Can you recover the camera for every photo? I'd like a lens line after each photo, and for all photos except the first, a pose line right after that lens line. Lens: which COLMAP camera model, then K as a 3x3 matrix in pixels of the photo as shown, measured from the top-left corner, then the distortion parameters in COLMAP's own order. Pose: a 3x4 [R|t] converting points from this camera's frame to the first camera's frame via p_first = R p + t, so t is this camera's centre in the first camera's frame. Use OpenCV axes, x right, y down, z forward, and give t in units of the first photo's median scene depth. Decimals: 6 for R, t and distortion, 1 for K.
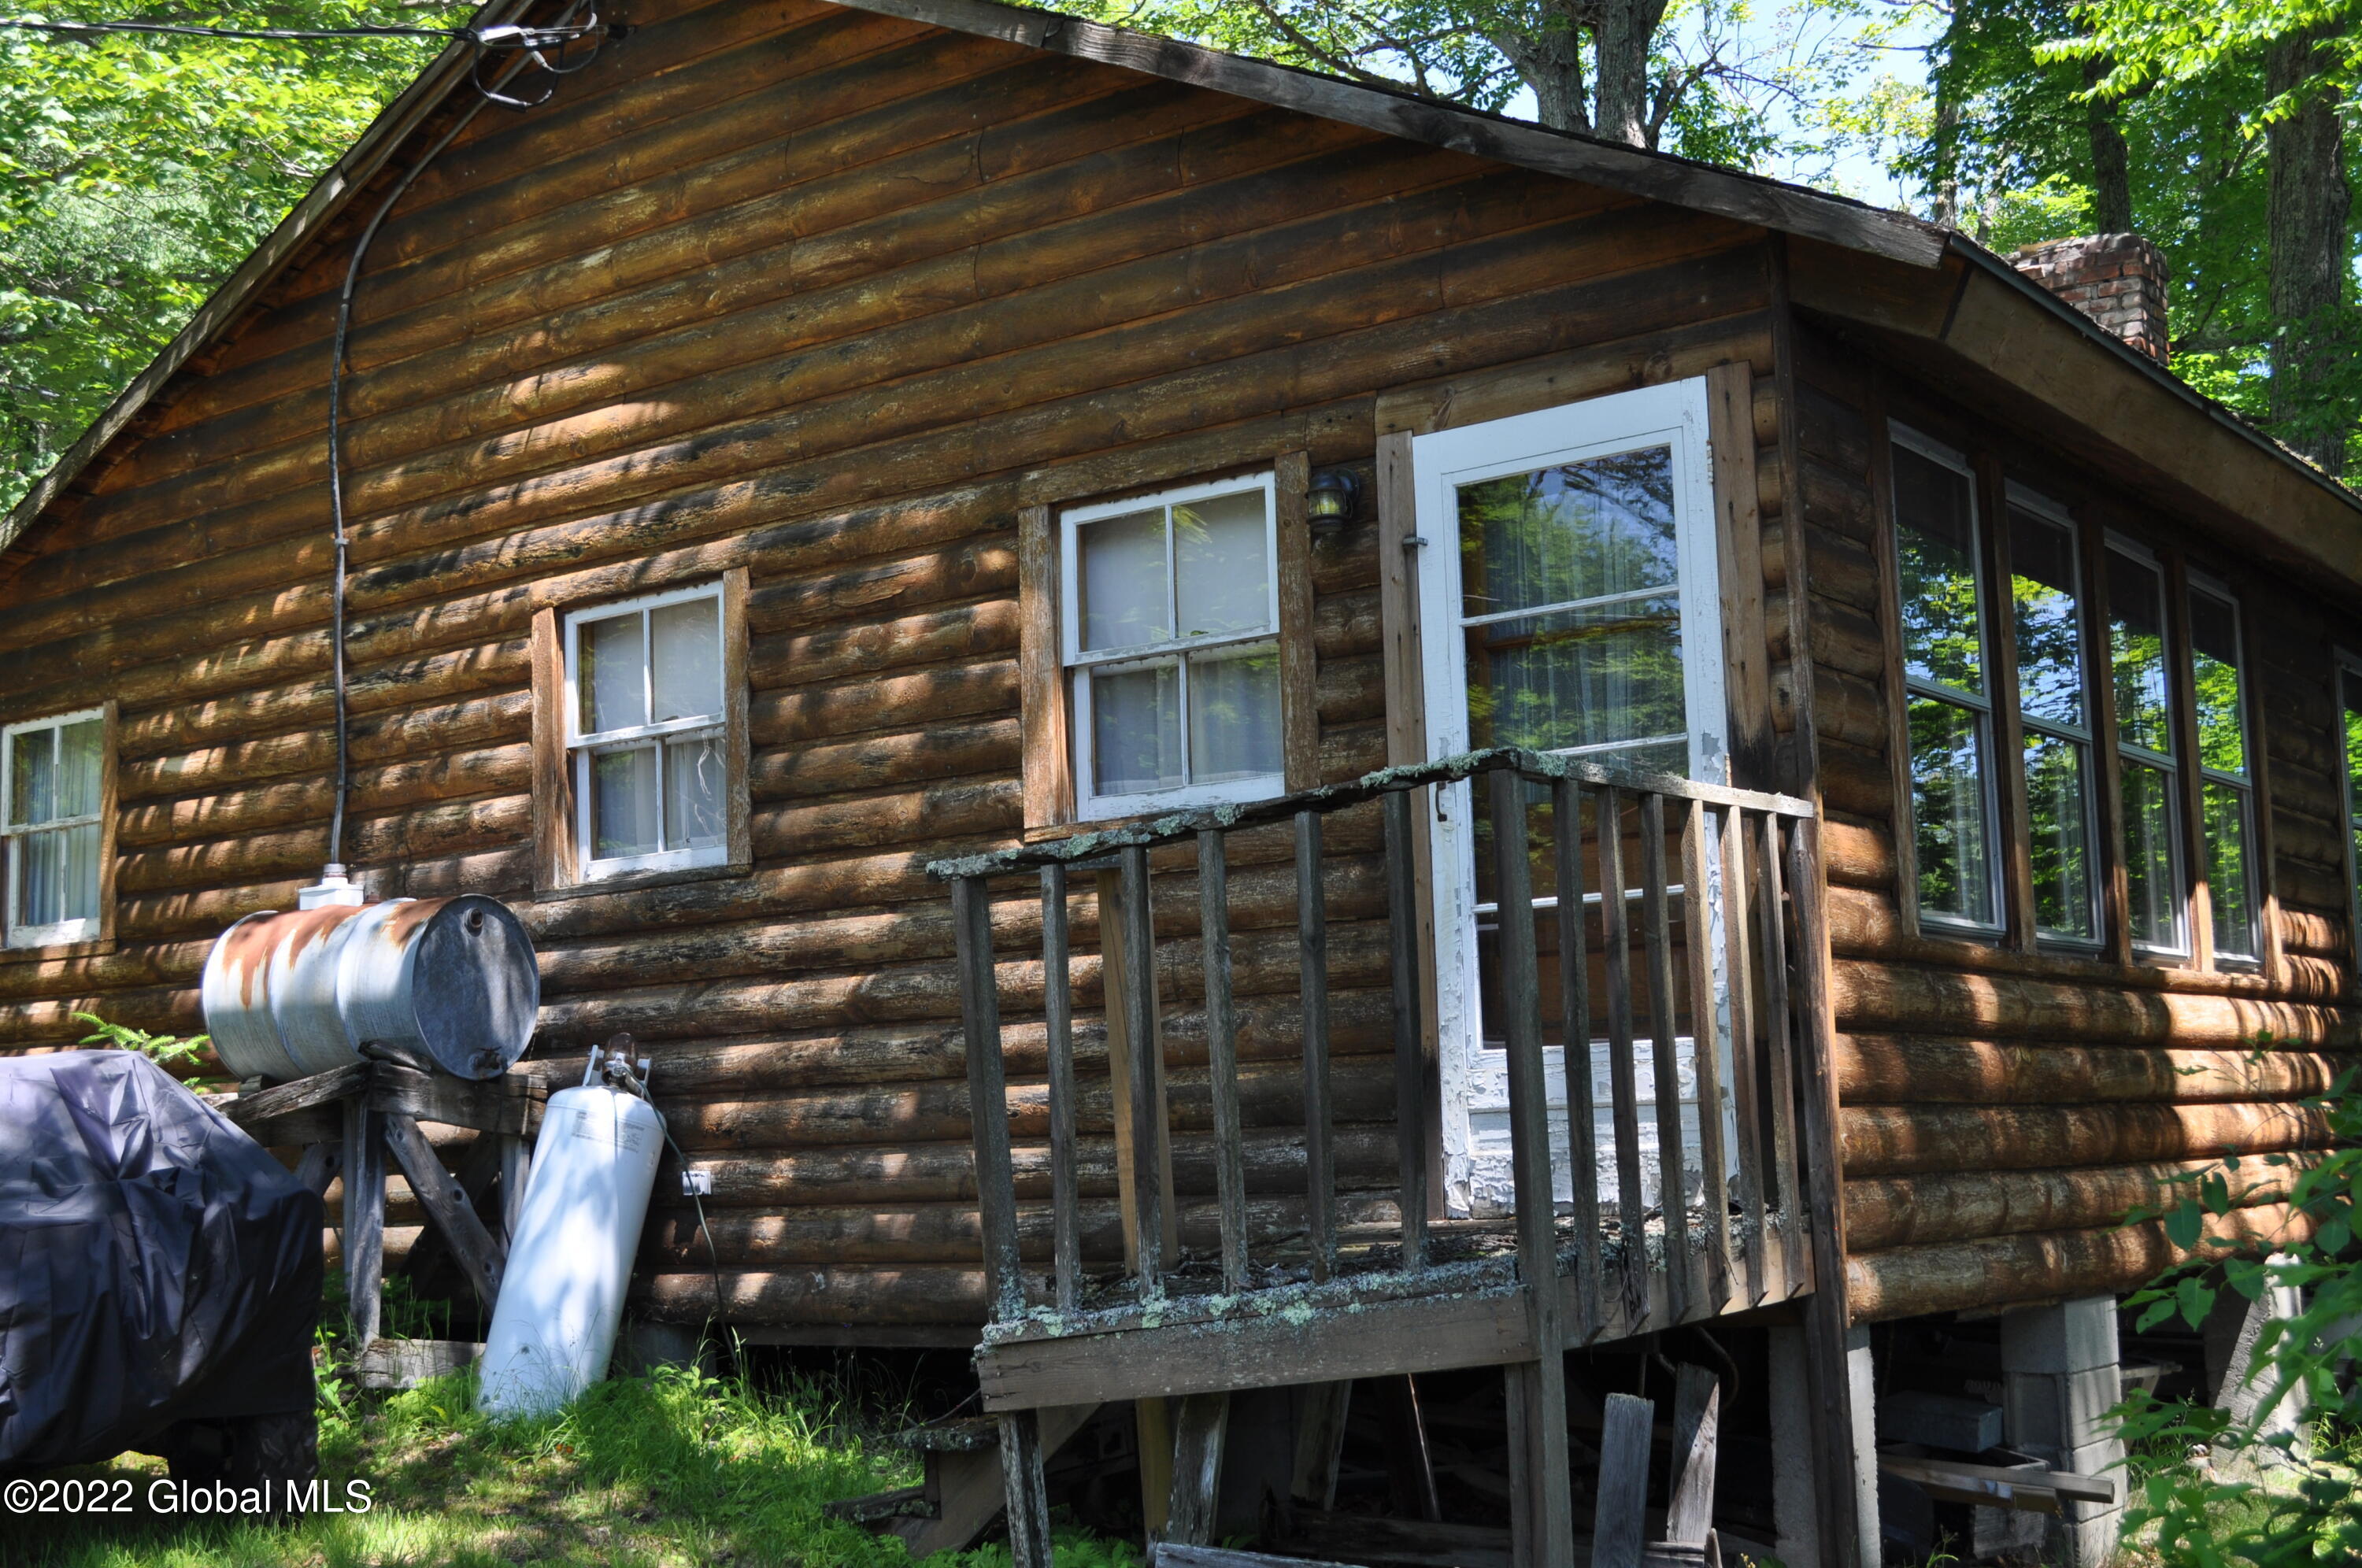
lens RADIAL K [[2828.1, 0, 1175.8], [0, 2828.1, 800.8], [0, 0, 1]] dist [-0.047693, 0.027641]
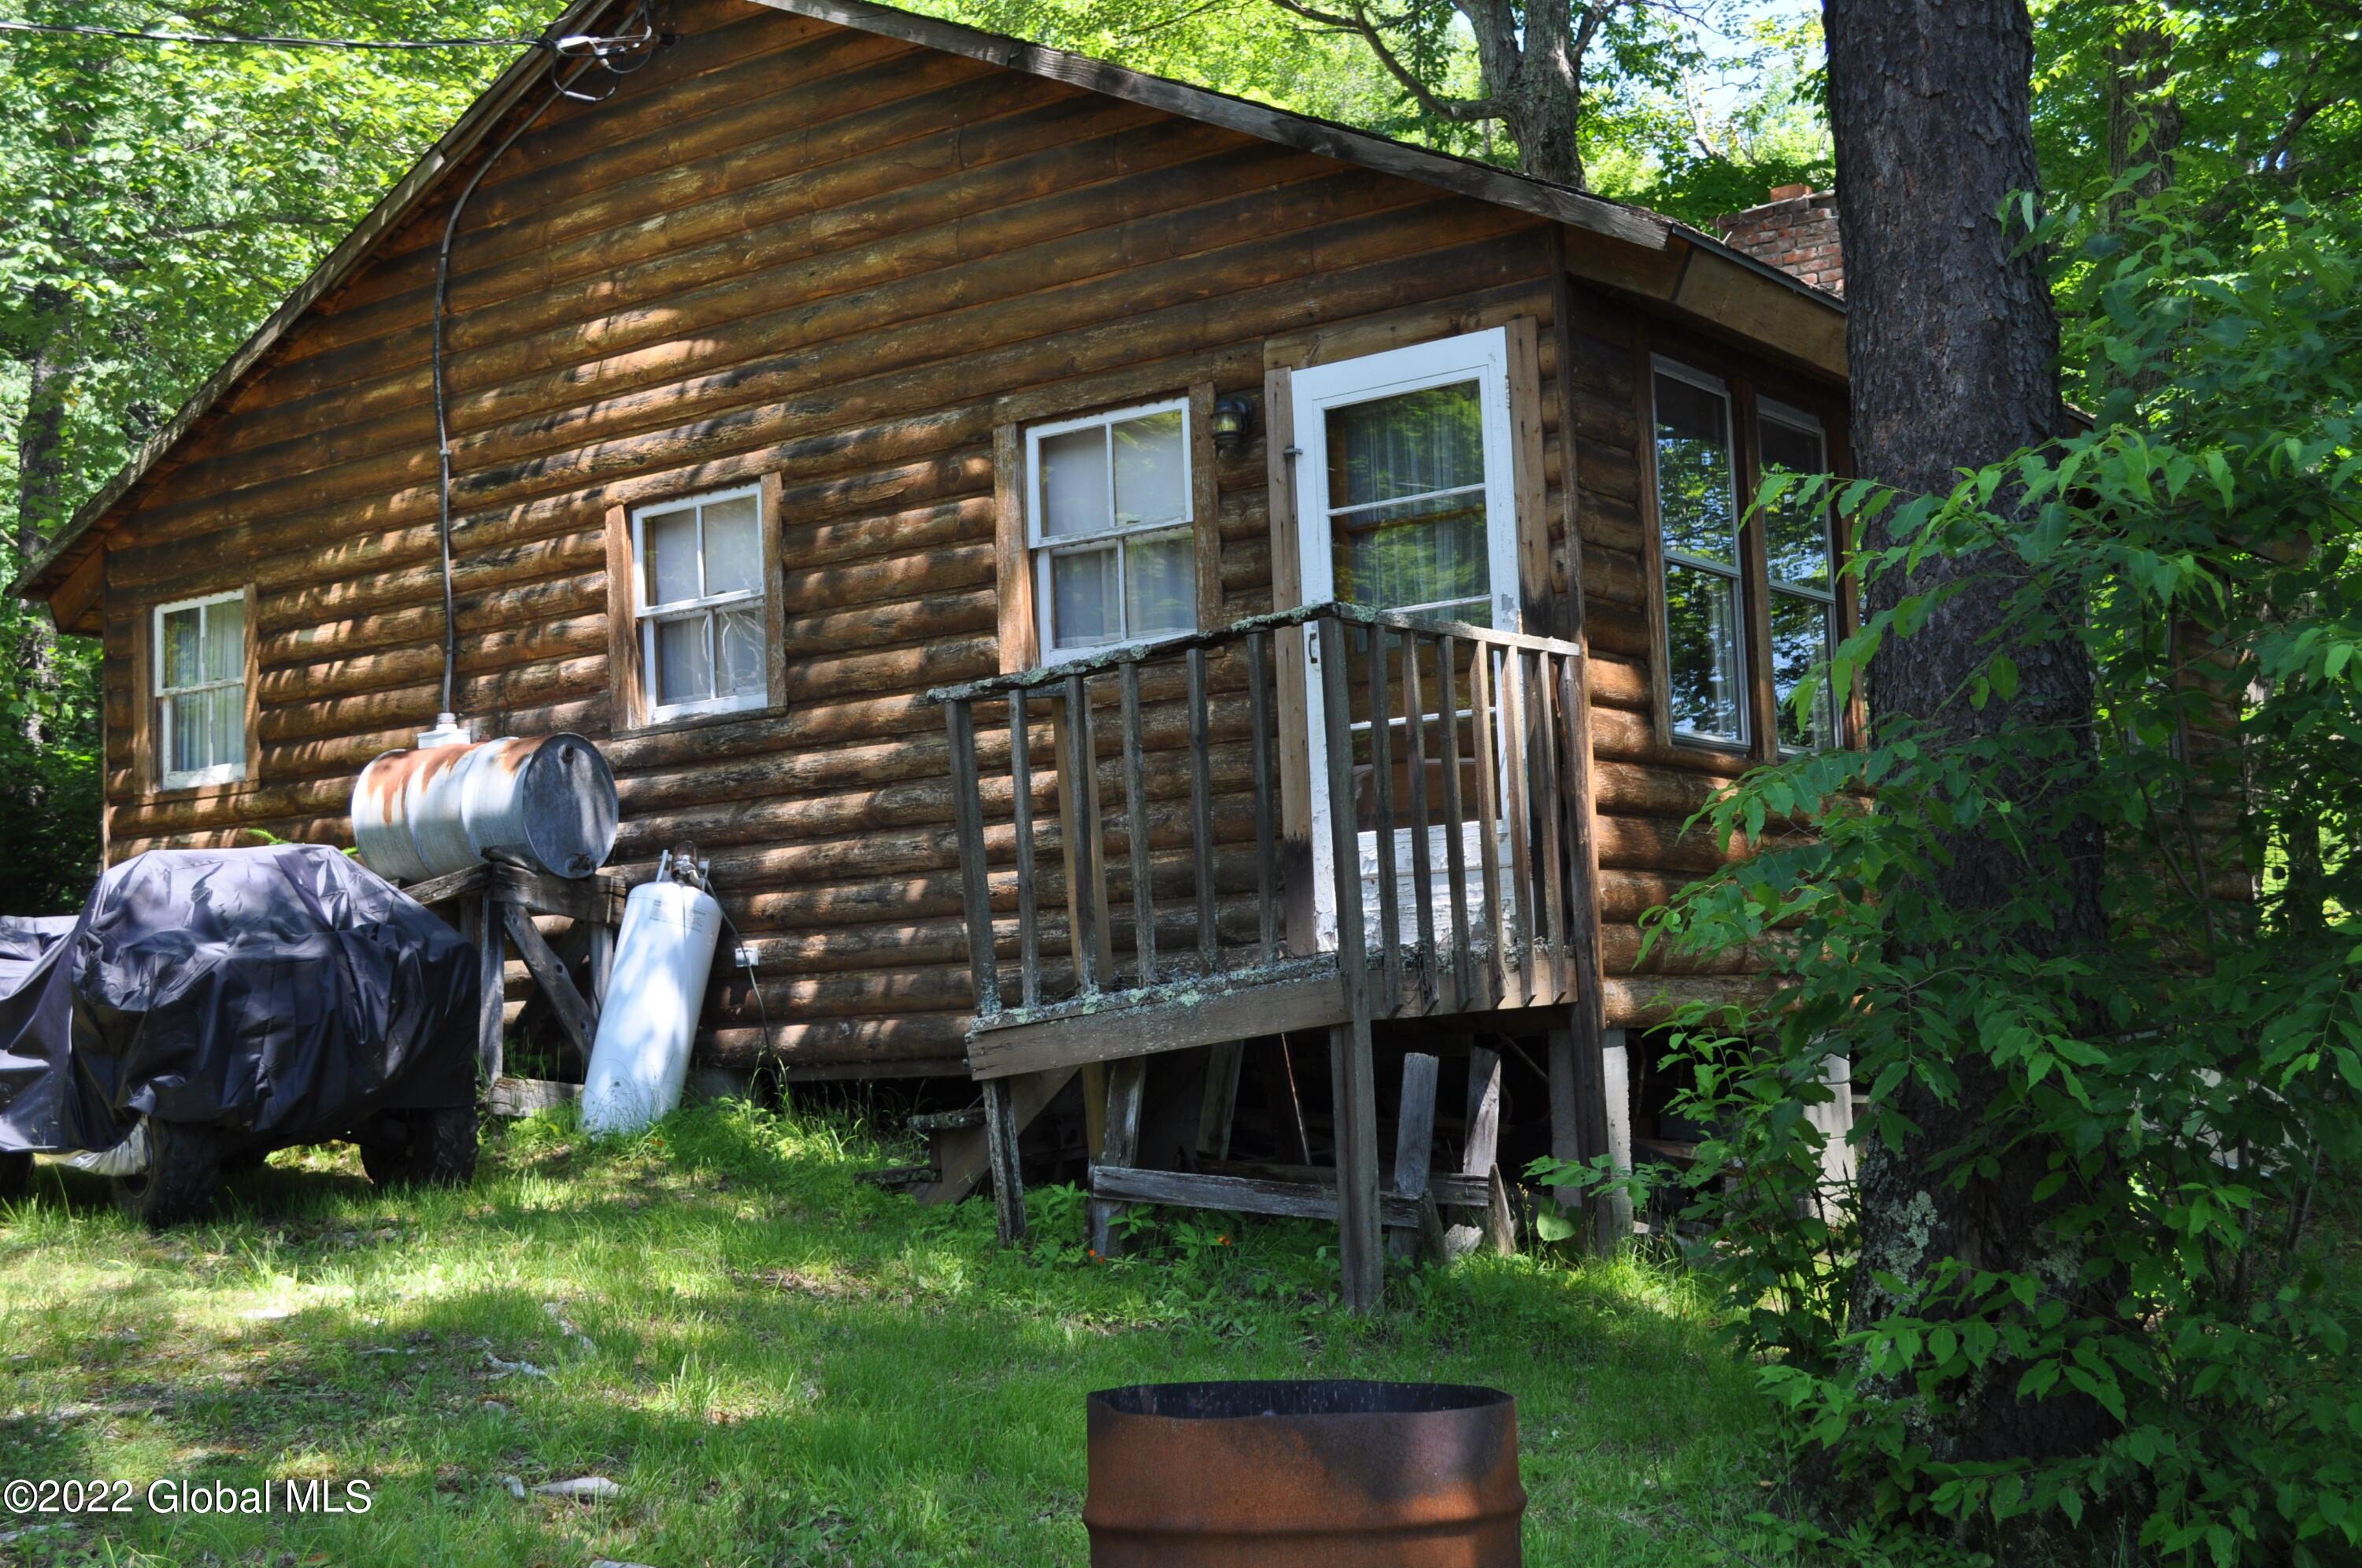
lens RADIAL K [[2828.1, 0, 1175.8], [0, 2828.1, 800.8], [0, 0, 1]] dist [-0.047693, 0.027641]
pose [[0.999960, -0.008188, 0.003533, 0.021386], [0.008036, 0.999122, 0.041117, 0.014805], [-0.003867, -0.041087, 0.999148, -0.290597]]
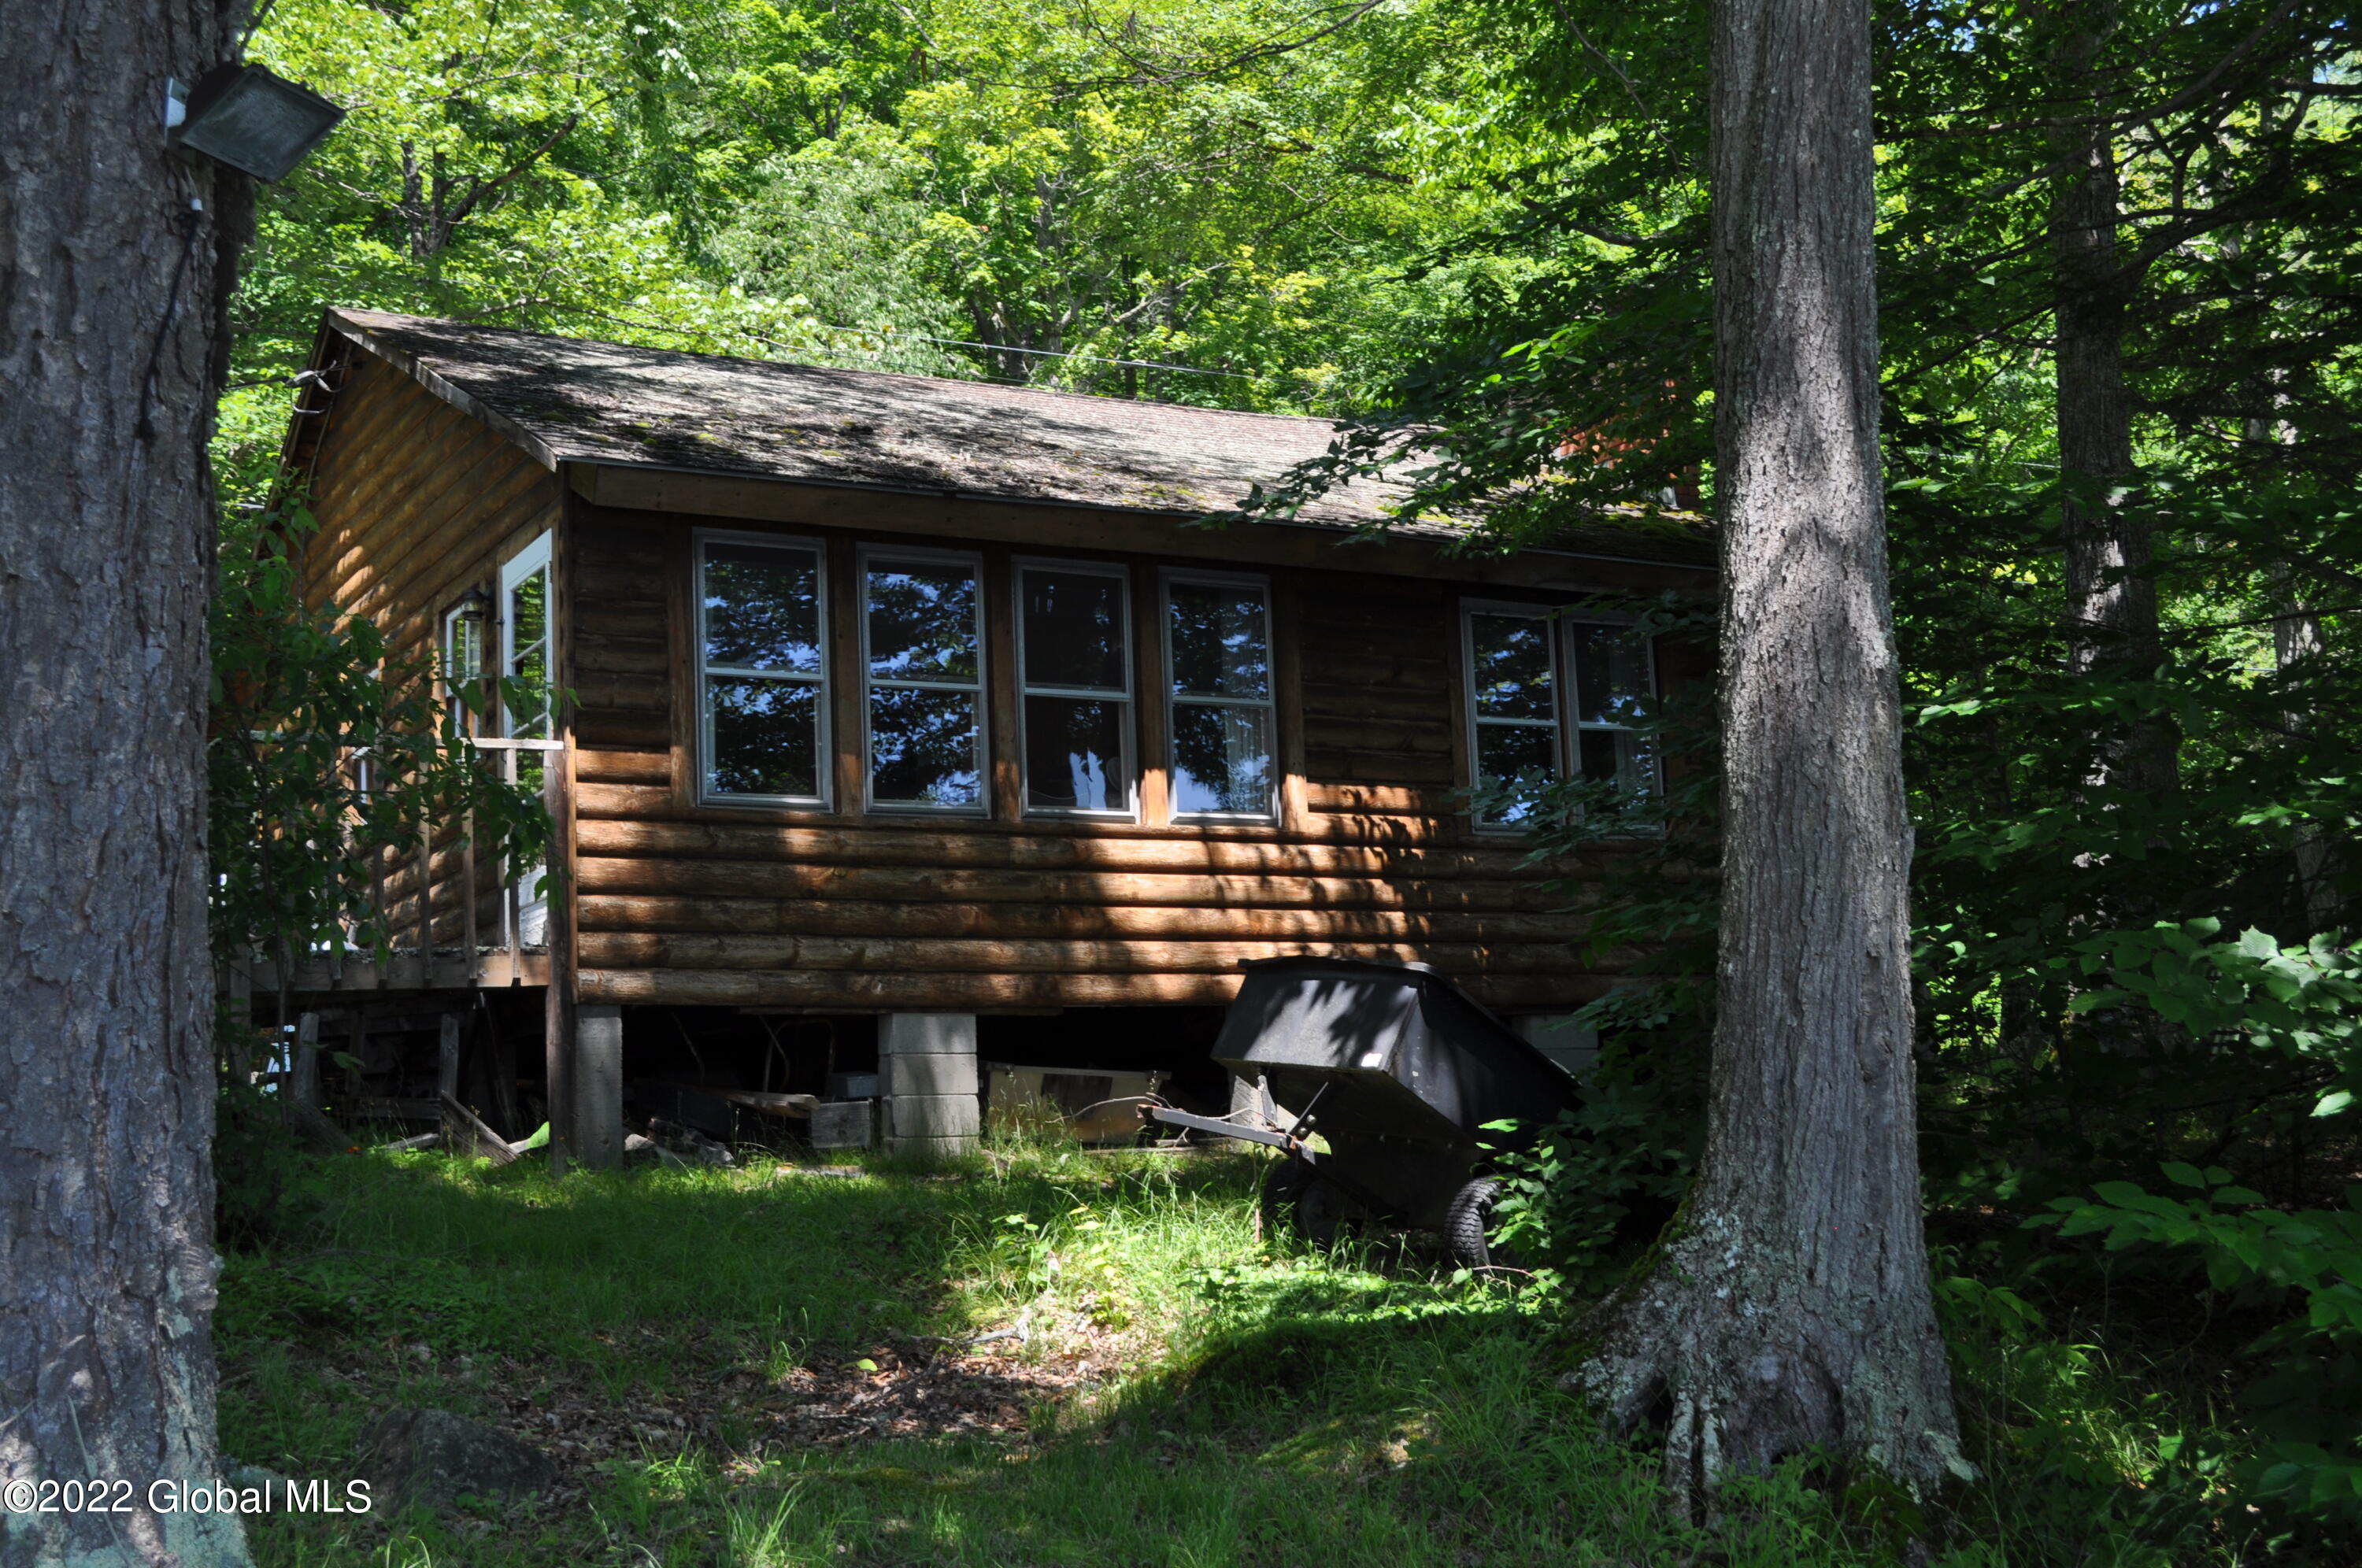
lens RADIAL K [[2824.6, 0, 1175.9], [0, 2824.6, 801.7], [0, 0, 1]] dist [-0.046482, 0.018270]
pose [[0.907805, -0.063514, -0.414556, 1.173021], [0.063247, 0.997894, -0.014386, 0.080360], [0.414596, -0.013160, 0.909910, -0.517120]]
